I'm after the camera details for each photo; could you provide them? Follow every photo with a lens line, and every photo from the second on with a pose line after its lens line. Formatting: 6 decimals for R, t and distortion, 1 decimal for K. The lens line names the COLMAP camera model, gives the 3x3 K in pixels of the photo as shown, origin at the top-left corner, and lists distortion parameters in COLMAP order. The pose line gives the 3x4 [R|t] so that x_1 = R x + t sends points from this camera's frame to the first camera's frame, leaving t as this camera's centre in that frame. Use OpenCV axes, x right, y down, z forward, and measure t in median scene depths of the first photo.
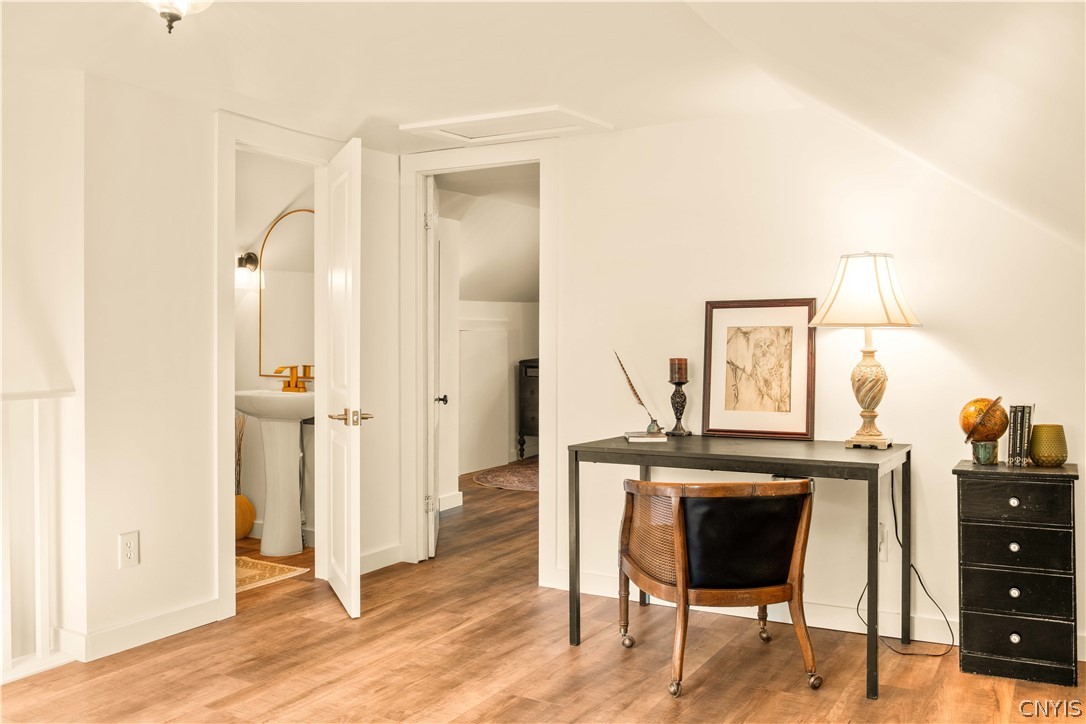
lens RADIAL K [[936.4, 0, 543.5], [0, 936.4, 359.7], [0, 0, 1]] dist [0.005559, -0.011601]
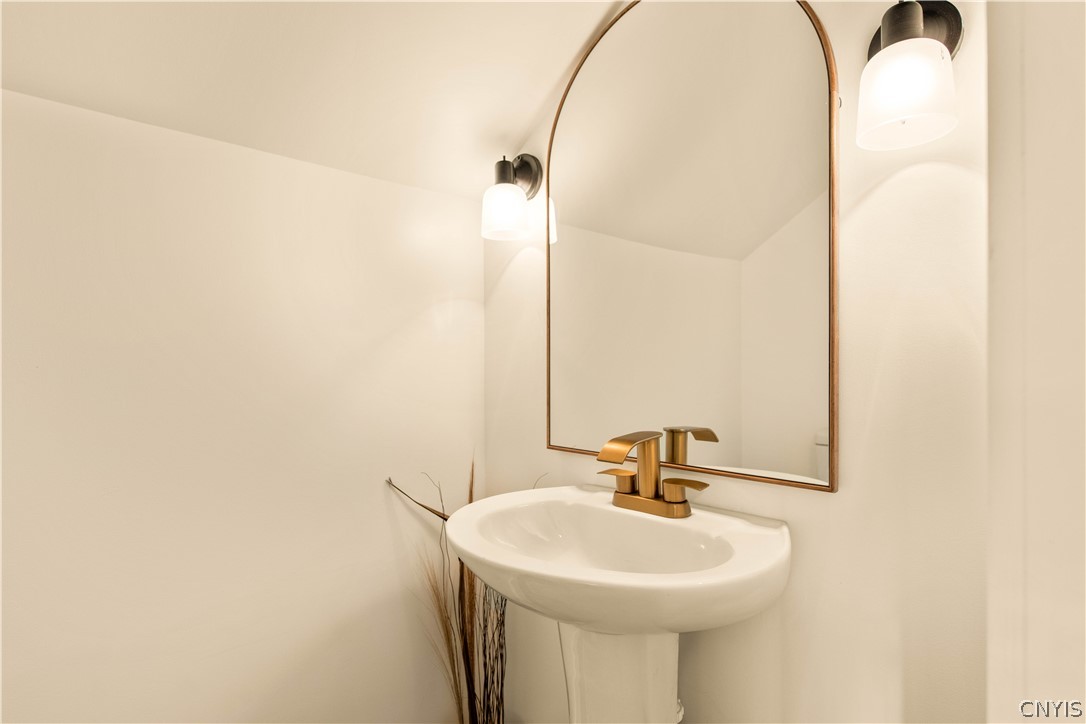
lens RADIAL K [[591.8, 0, 542.4], [0, 591.8, 360.9], [0, 0, 1]] dist [0.000666, 0.000032]
pose [[0.965061, -0.008773, -0.261880, -0.329151], [0.005222, 0.999885, -0.014252, -0.023329], [0.261975, 0.012387, 0.964995, 1.039041]]
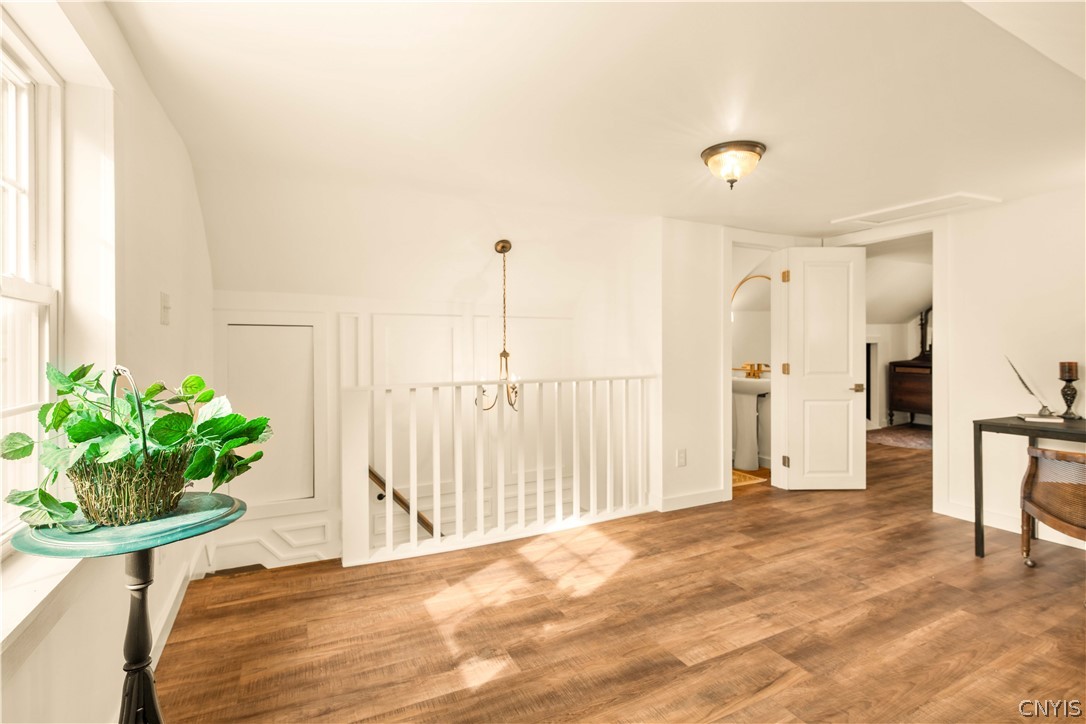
lens RADIAL K [[515.4, 0, 545.4], [0, 515.4, 353.6], [0, 0, 1]] dist [0.010795, -0.000869]
pose [[0.839952, 0.000090, -0.542661, -0.086175], [-0.006476, 0.999930, -0.009859, -0.001096], [0.542622, 0.011796, 0.839894, -0.050532]]
